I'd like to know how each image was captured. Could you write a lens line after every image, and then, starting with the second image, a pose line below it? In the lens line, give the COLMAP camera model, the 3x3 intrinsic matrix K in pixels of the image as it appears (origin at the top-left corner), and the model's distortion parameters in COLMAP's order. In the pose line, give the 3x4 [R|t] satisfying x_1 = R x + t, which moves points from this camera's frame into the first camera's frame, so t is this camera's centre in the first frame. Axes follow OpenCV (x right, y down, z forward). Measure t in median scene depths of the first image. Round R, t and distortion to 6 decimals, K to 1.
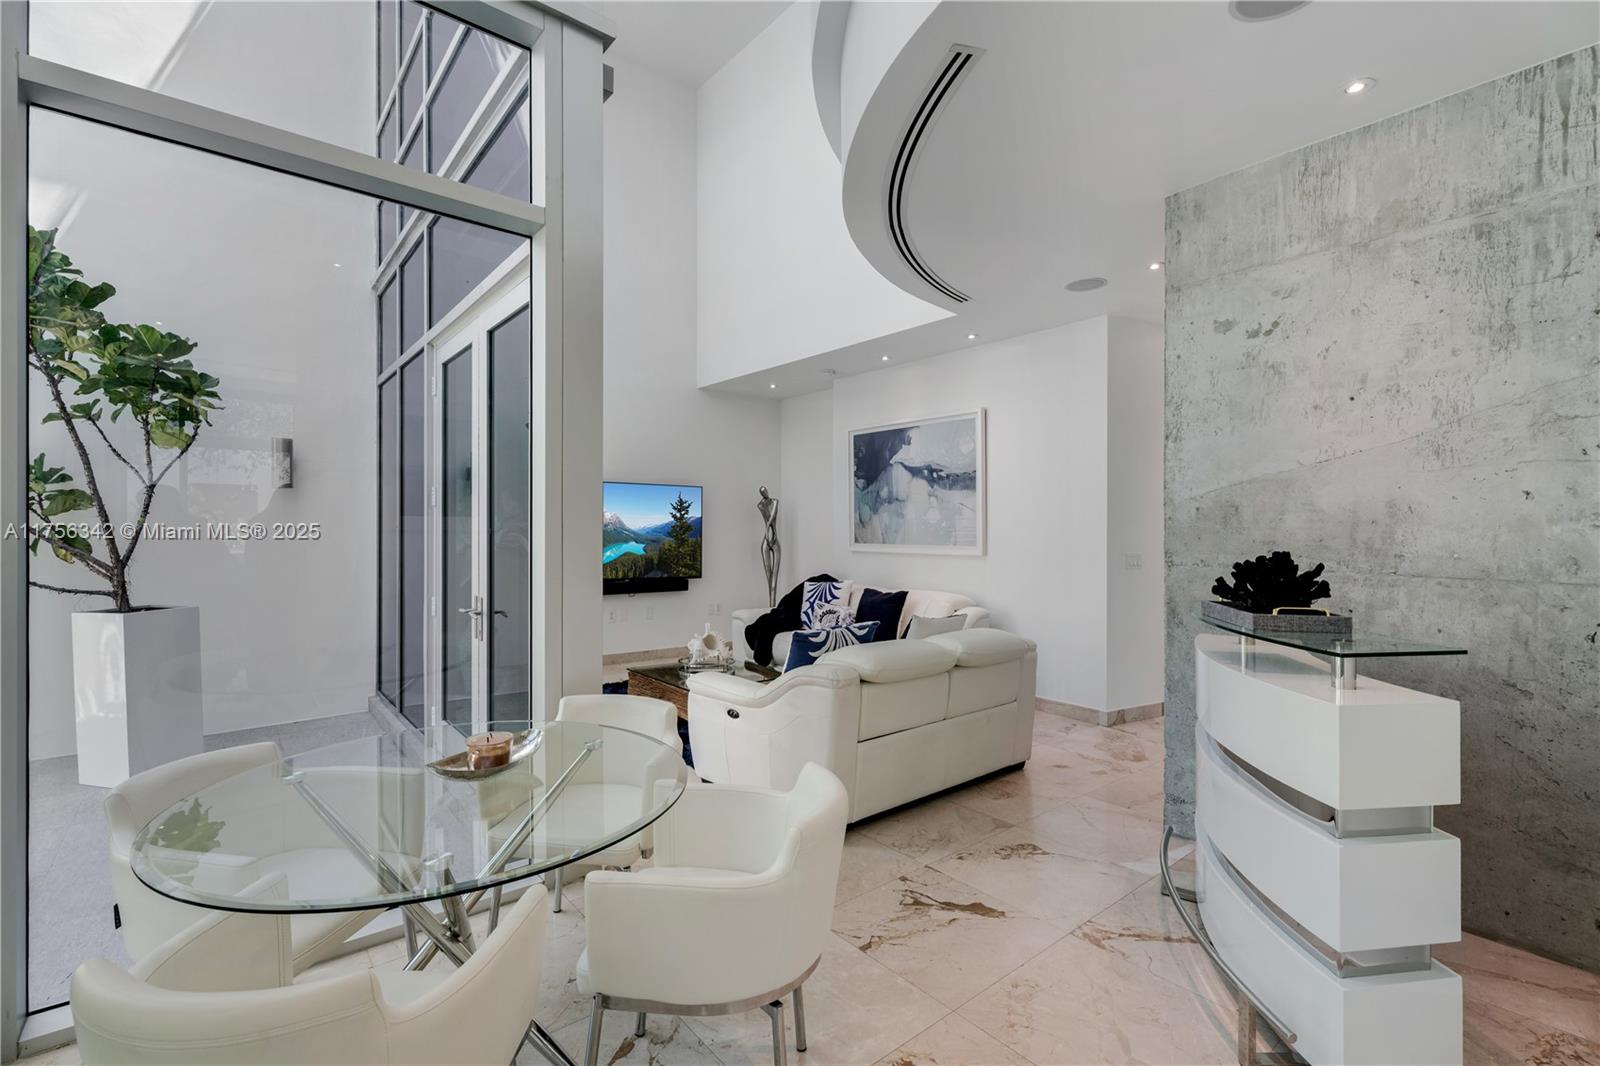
lens RADIAL K [[713.2, 0, 799.2], [0, 713.2, 526.0], [0, 0, 1]] dist [0.004327, -0.001282]
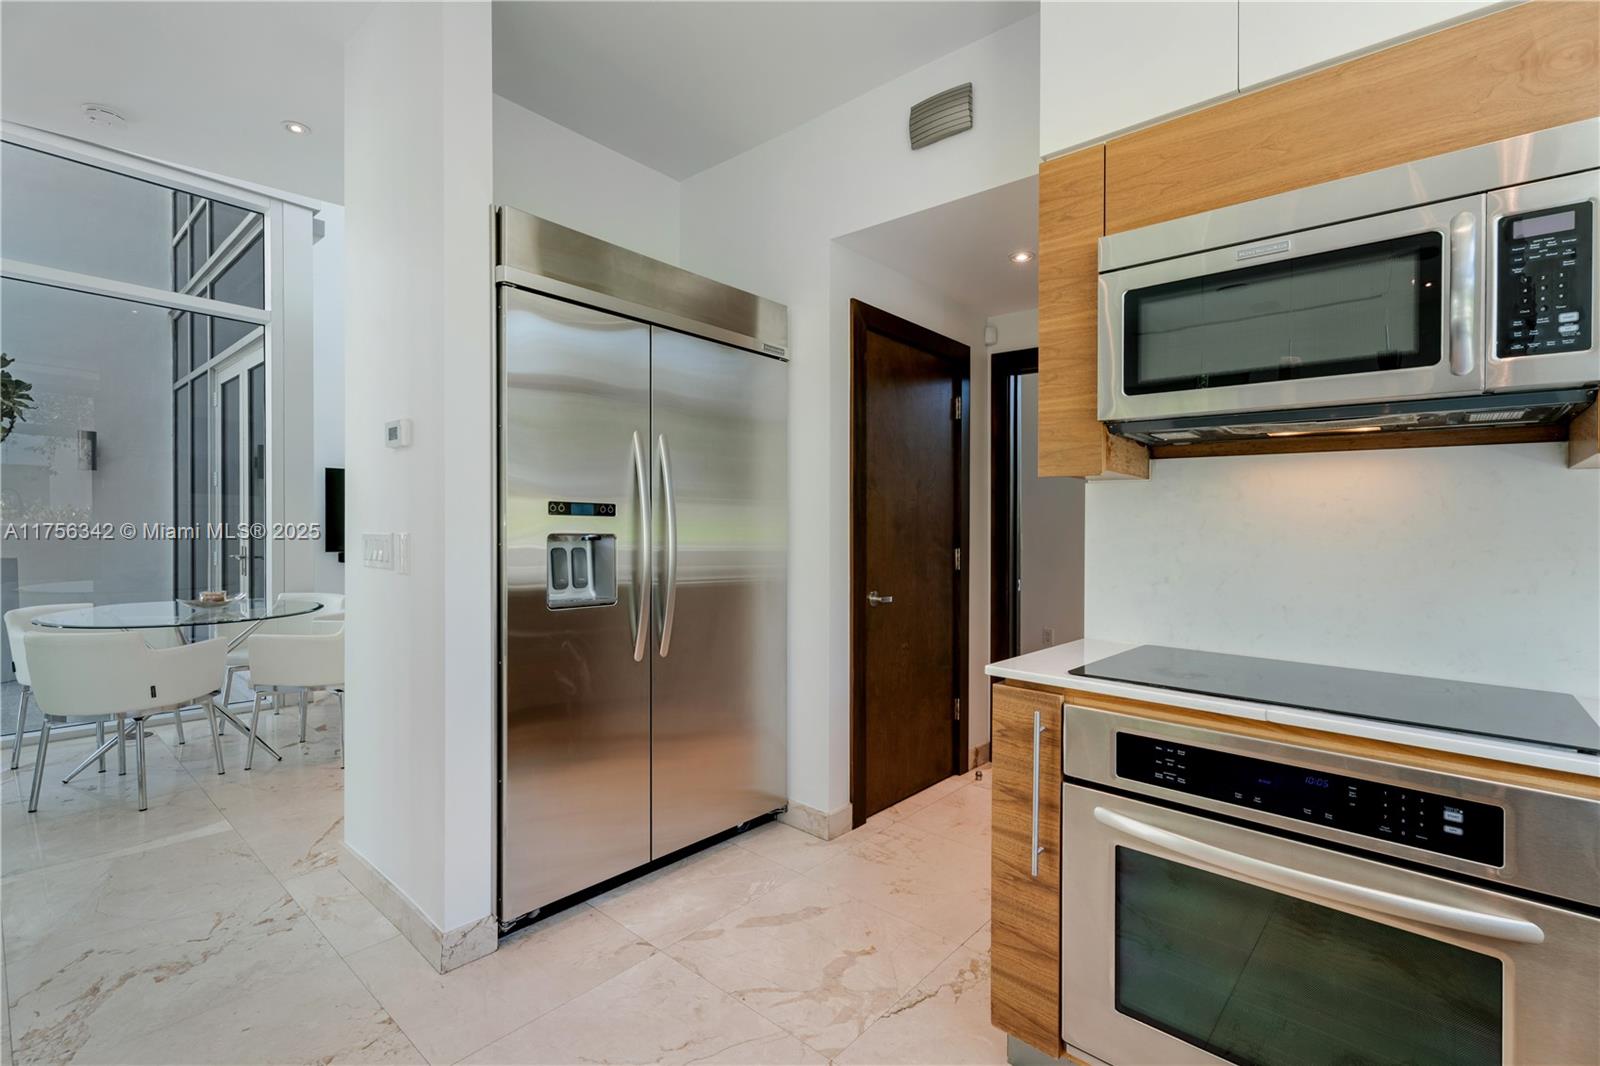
lens RADIAL K [[713.2, 0, 800.4], [0, 713.2, 541.0], [0, 0, 1]] dist [0.004327, -0.001282]
pose [[0.986189, 0.008967, 0.165379, 0.376866], [-0.013143, 0.999621, 0.024173, 0.029529], [-0.165100, -0.026013, 0.985934, -0.555852]]
